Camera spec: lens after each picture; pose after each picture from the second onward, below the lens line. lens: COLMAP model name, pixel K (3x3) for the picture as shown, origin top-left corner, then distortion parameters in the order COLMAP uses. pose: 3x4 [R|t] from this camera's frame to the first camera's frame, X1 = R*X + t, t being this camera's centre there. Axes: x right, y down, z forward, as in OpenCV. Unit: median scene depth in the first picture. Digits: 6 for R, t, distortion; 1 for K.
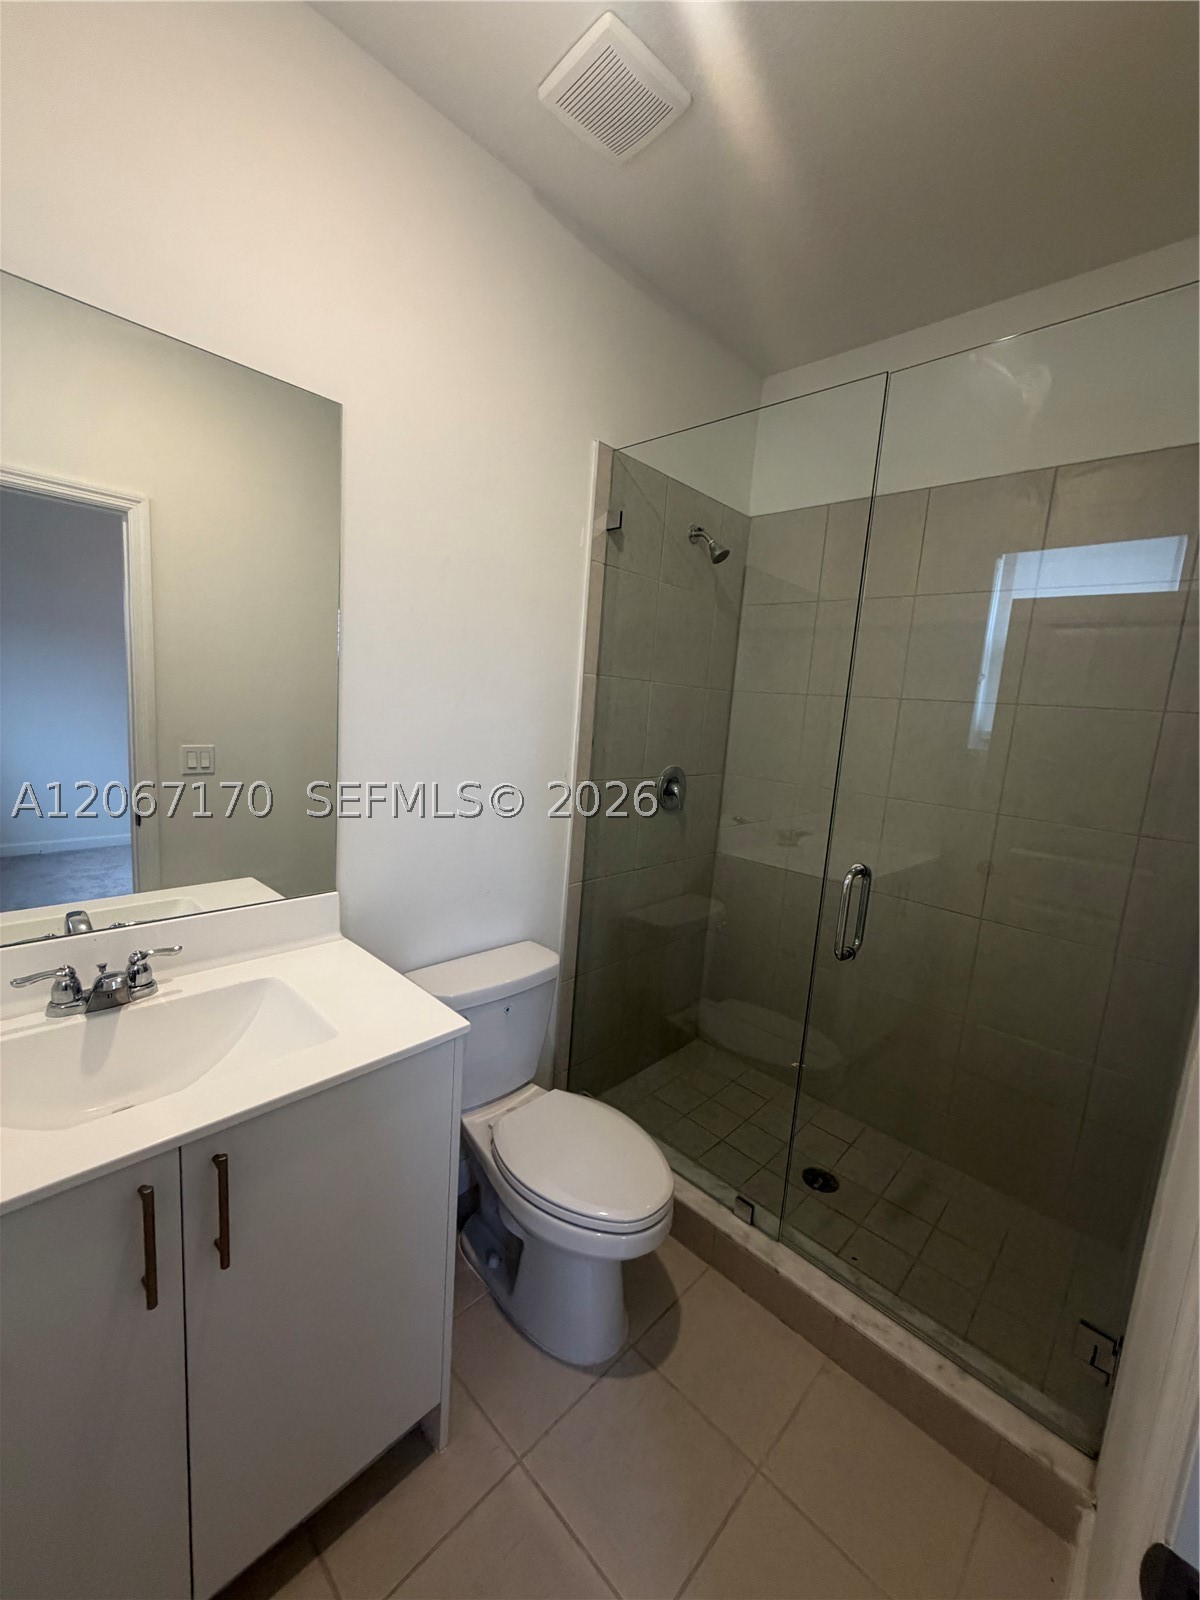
lens RADIAL K [[636.9, 0, 600.0], [0, 636.9, 800.0], [0, 0, 1]] dist [0.000921, 0.000274]
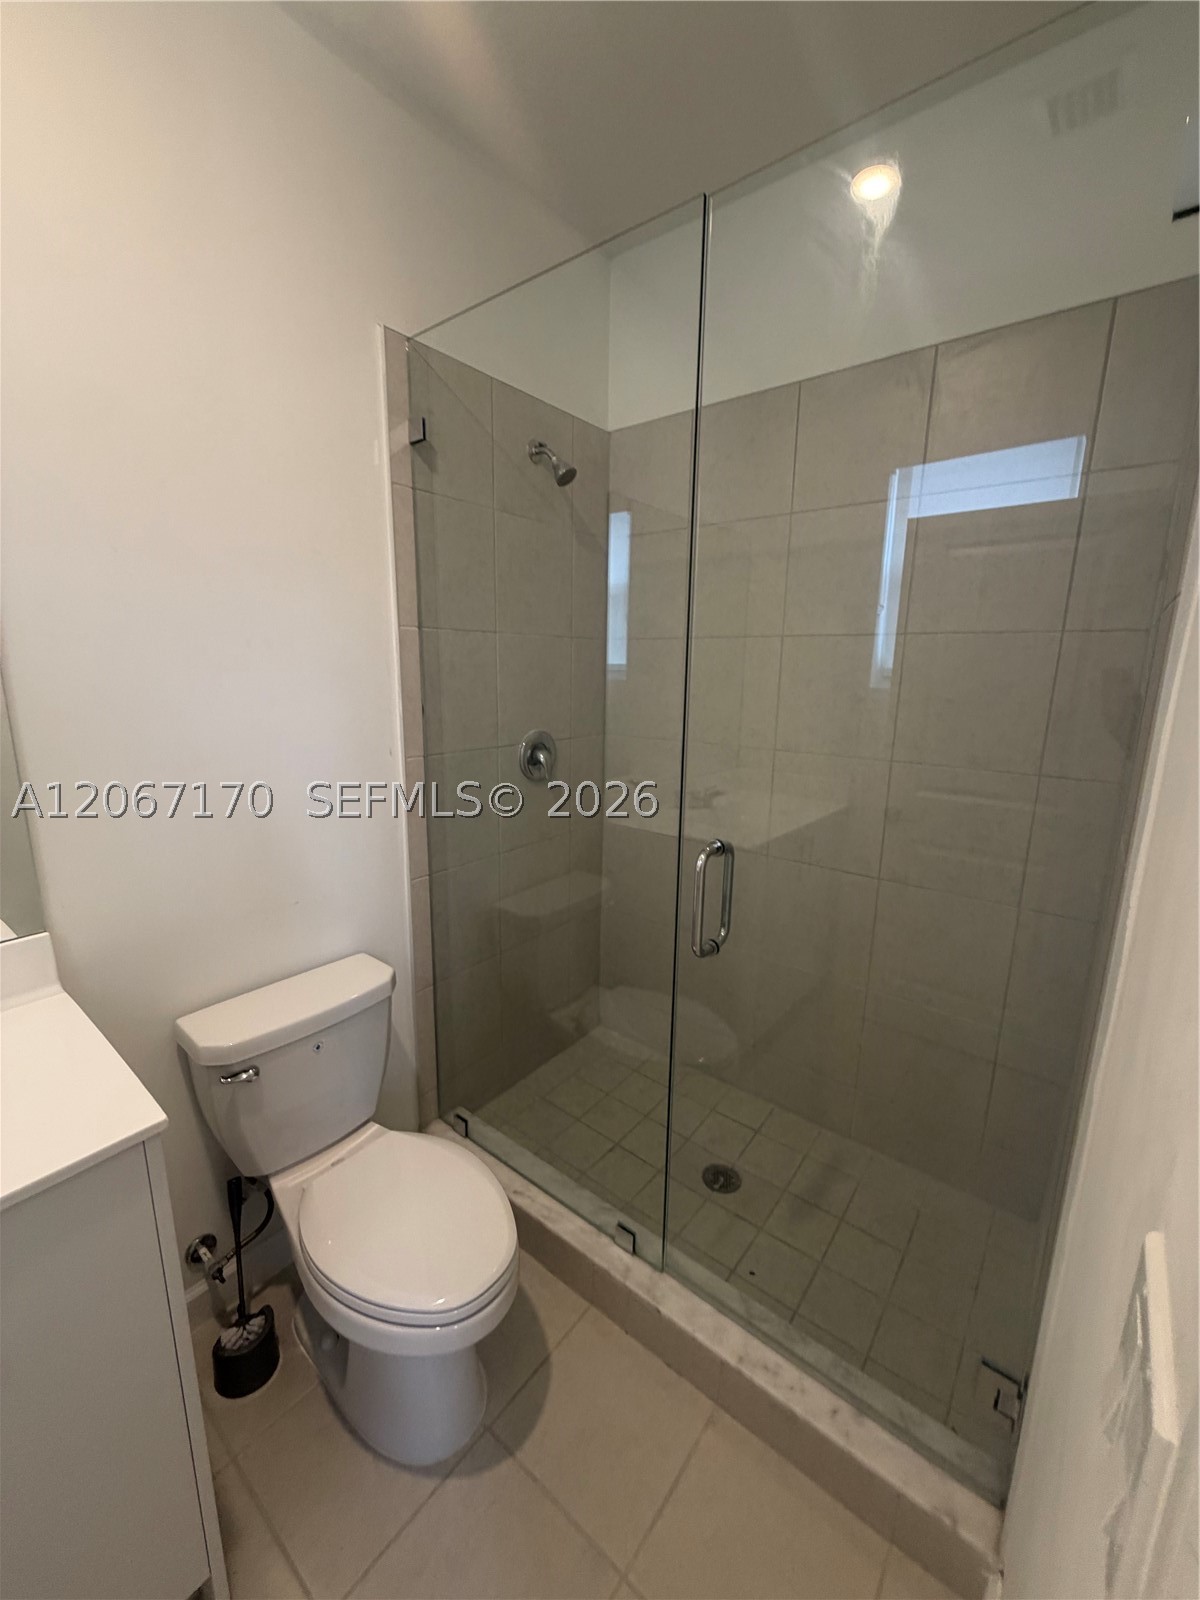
lens RADIAL K [[636.9, 0, 600.0], [0, 636.9, 800.0], [0, 0, 1]] dist [0.000921, 0.000274]
pose [[0.993893, -0.077638, 0.078420, 0.172472], [0.072487, 0.995148, 0.066534, -0.014223], [-0.083205, -0.060443, 0.994698, 0.174361]]
